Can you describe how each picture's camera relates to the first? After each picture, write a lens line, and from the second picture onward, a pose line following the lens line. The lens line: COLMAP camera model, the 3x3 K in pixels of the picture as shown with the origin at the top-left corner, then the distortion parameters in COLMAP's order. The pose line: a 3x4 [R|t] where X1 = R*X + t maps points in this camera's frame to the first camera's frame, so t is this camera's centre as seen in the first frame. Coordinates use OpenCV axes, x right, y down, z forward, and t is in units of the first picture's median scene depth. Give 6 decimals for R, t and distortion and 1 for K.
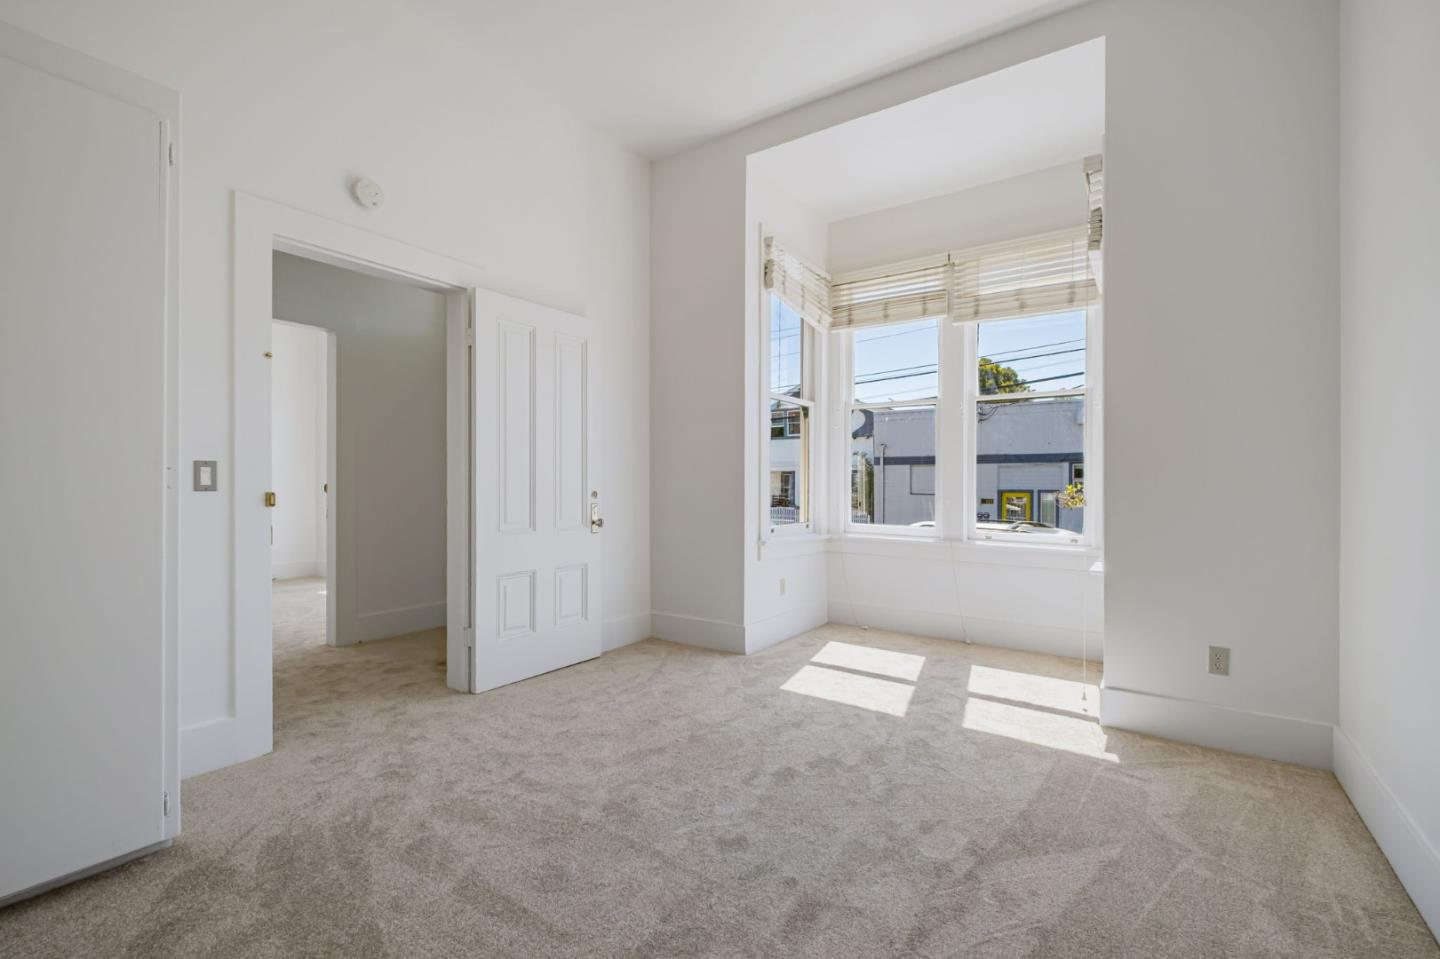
lens RADIAL K [[638.7, 0, 713.4], [0, 638.7, 481.4], [0, 0, 1]] dist [0.001584, -0.004350]
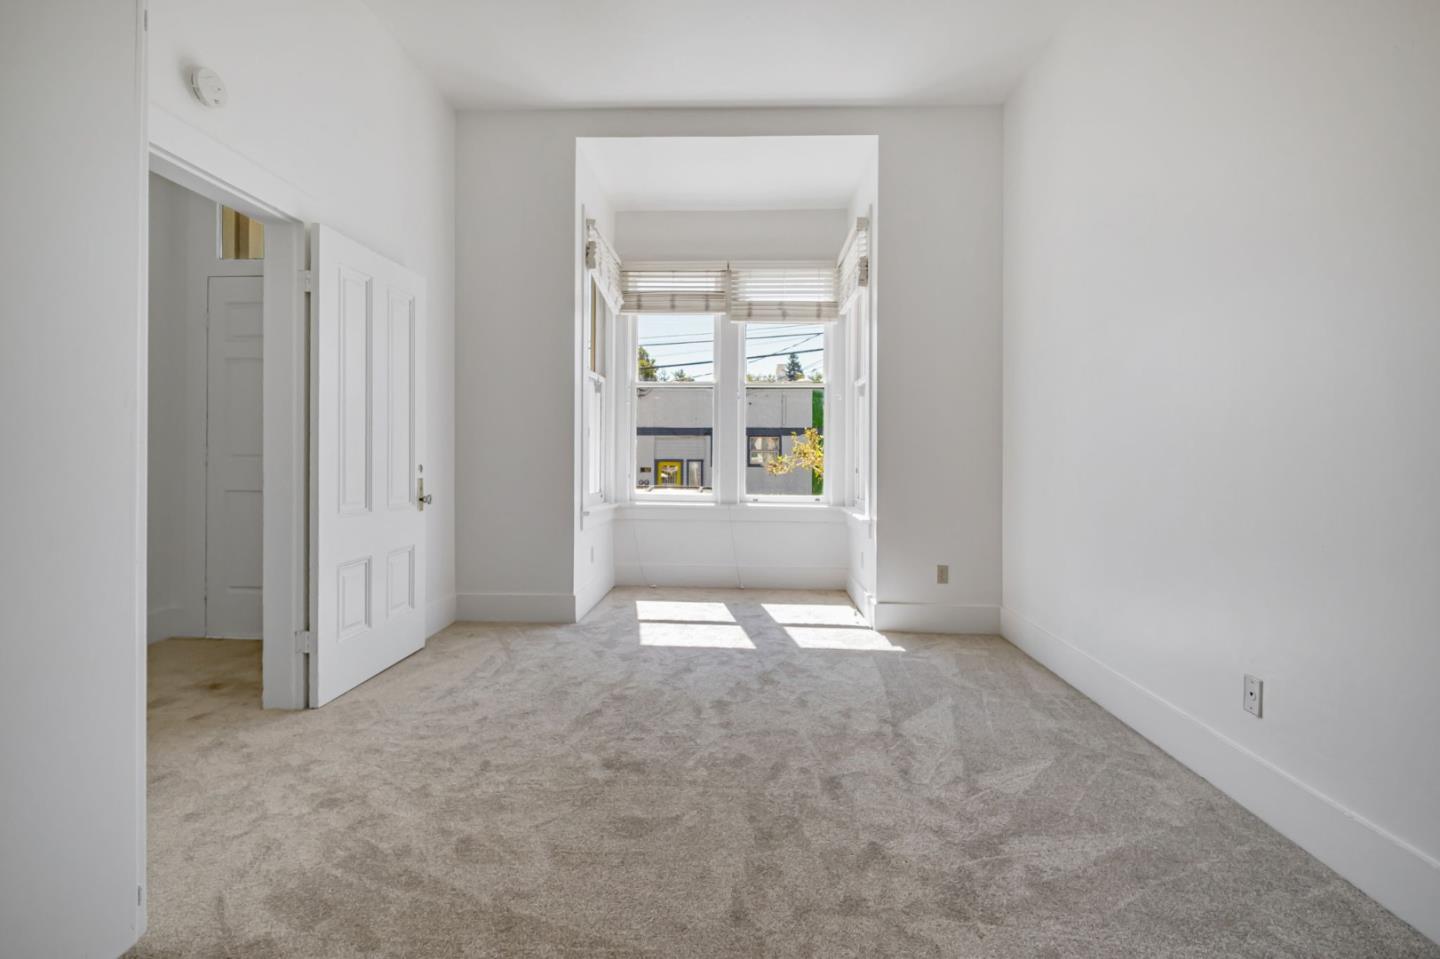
lens RADIAL K [[638.7, 0, 728.2], [0, 638.7, 449.0], [0, 0, 1]] dist [0.001584, -0.004350]
pose [[0.841848, 0.005689, 0.539685, -0.363231], [-0.004051, 0.999983, -0.004222, -0.005893], [-0.539700, 0.001368, 0.841857, 0.001604]]
